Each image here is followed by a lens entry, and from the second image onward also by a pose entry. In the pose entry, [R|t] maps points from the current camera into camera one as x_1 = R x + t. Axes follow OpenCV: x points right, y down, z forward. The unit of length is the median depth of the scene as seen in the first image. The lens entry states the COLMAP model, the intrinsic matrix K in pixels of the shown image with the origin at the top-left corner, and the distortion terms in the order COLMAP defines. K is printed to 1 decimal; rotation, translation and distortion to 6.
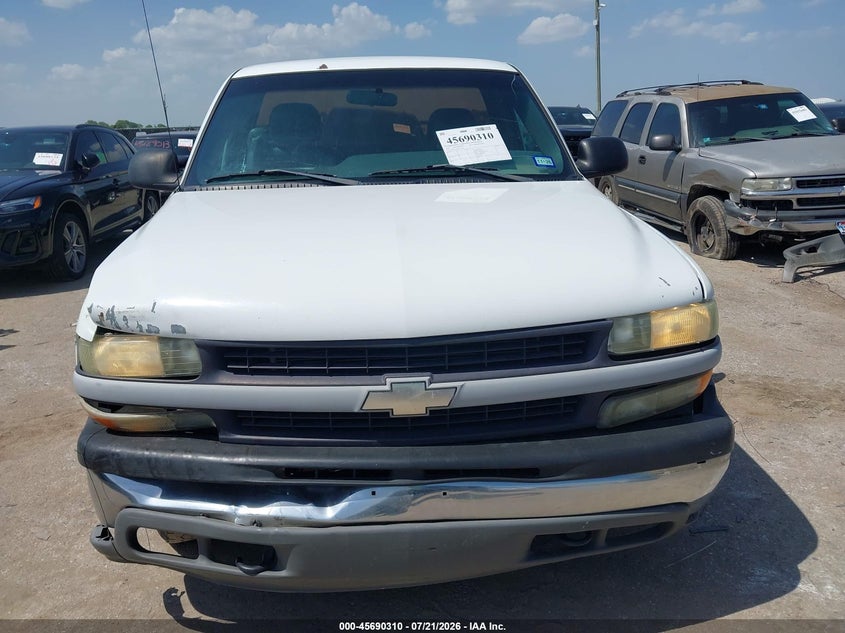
lens RADIAL K [[678.2, 0, 419.3], [0, 678.2, 289.1], [0, 0, 1]] dist [0.122374, -0.198962]
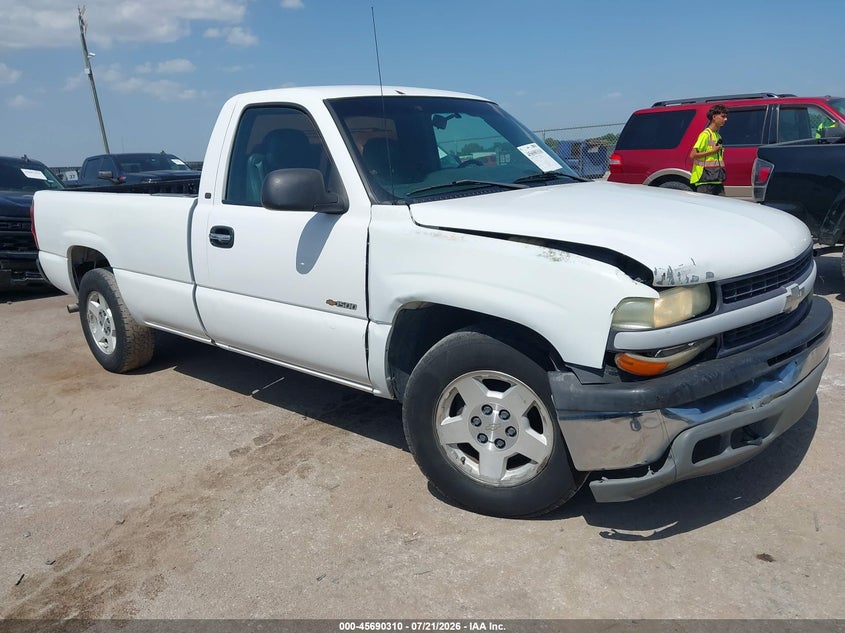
lens RADIAL K [[678.2, 0, 419.3], [0, 678.2, 289.1], [0, 0, 1]] dist [0.122374, -0.198962]
pose [[0.728934, -0.145580, 0.668926, -1.377223], [0.194158, 0.980968, 0.001915, -0.021571], [-0.656474, 0.128481, 0.743327, 0.326722]]
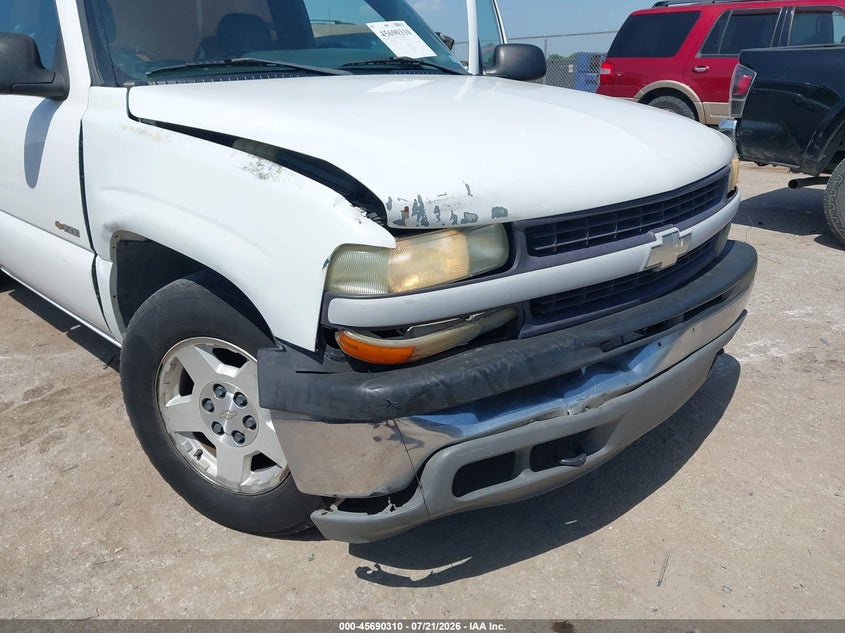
lens RADIAL K [[678.2, 0, 419.3], [0, 678.2, 289.1], [0, 0, 1]] dist [0.122374, -0.198962]
pose [[0.758657, -0.191007, 0.622861, -0.801208], [0.154195, 0.981536, 0.113185, 0.035017], [-0.632980, 0.010174, 0.774101, 0.356394]]
